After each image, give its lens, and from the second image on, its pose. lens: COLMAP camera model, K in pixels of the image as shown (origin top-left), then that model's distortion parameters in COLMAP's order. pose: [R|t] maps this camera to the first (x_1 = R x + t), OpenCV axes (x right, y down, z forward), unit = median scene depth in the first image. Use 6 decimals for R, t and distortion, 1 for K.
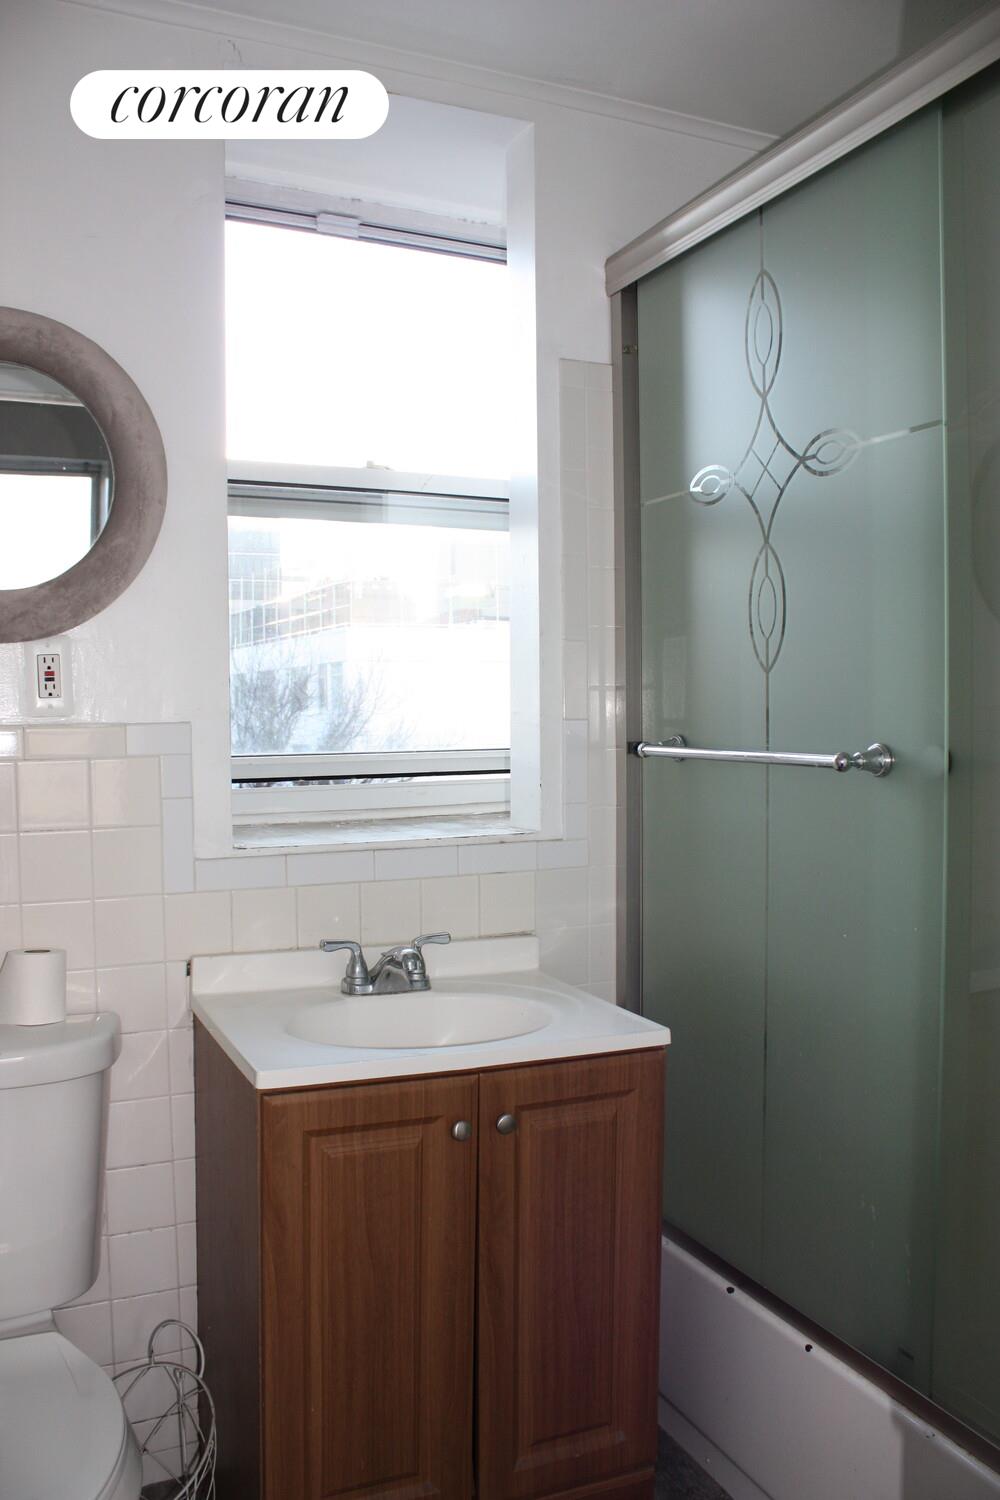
lens RADIAL K [[1246.1, 0, 500.0], [0, 1246.1, 750.0], [0, 0, 1]] dist [-0.172492, 0.153874]
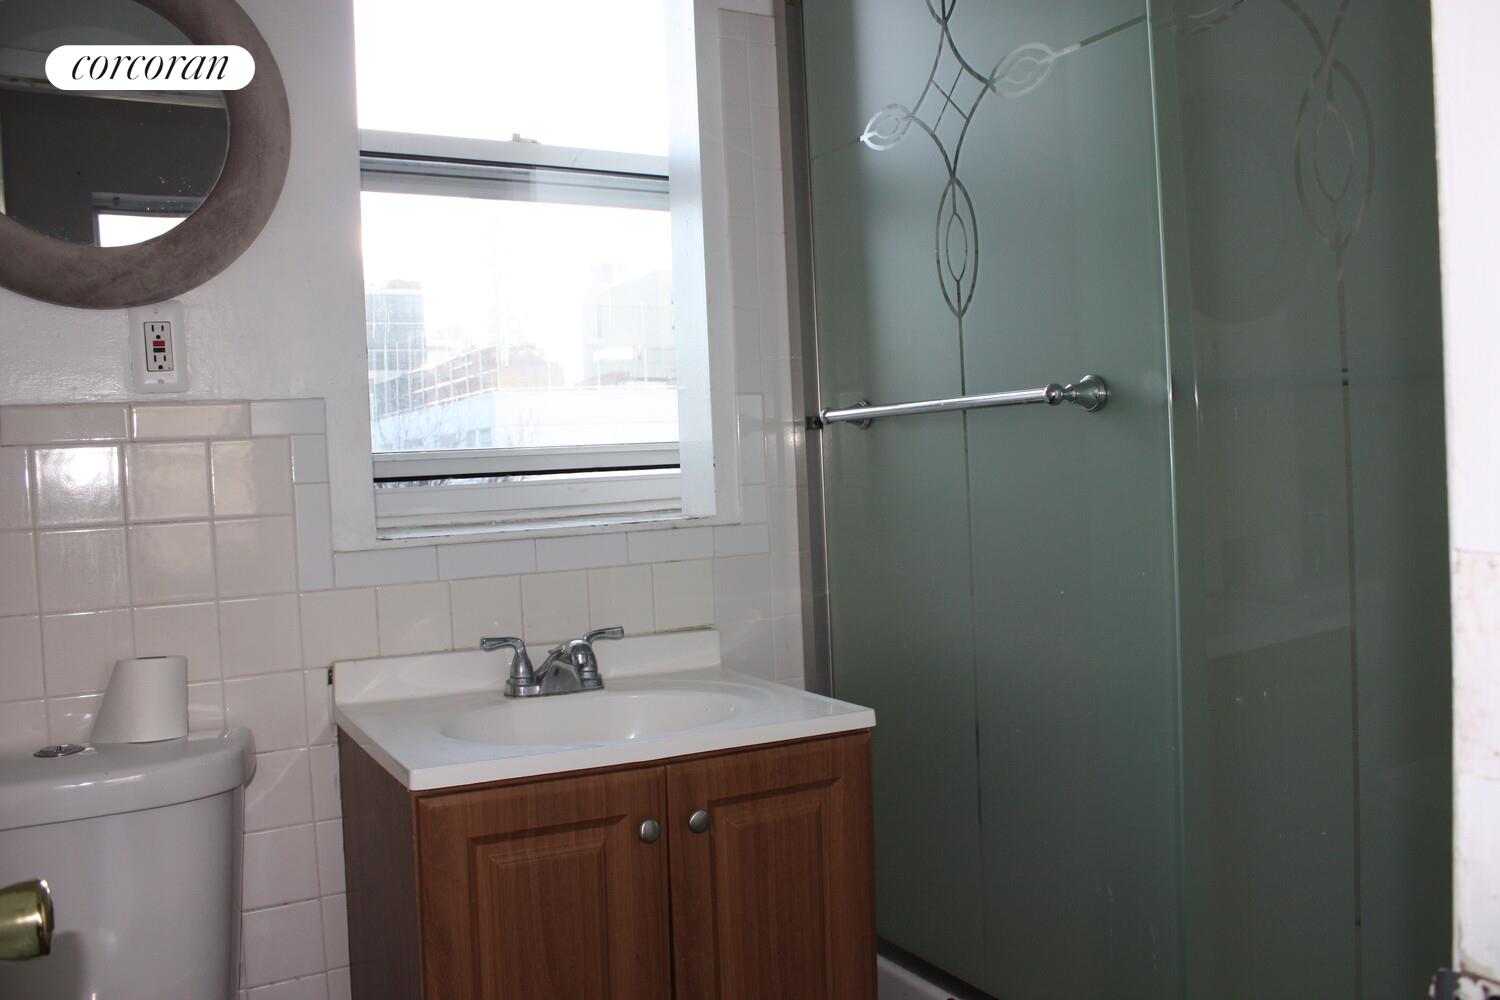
lens RADIAL K [[1246.1, 0, 766.8], [0, 1246.1, 483.0], [0, 0, 1]] dist [-0.172492, 0.153874]
pose [[0.995037, -0.038960, 0.091557, -0.016137], [0.040893, 0.998977, -0.019327, 0.072448], [-0.090710, 0.022976, 0.995612, 0.098369]]
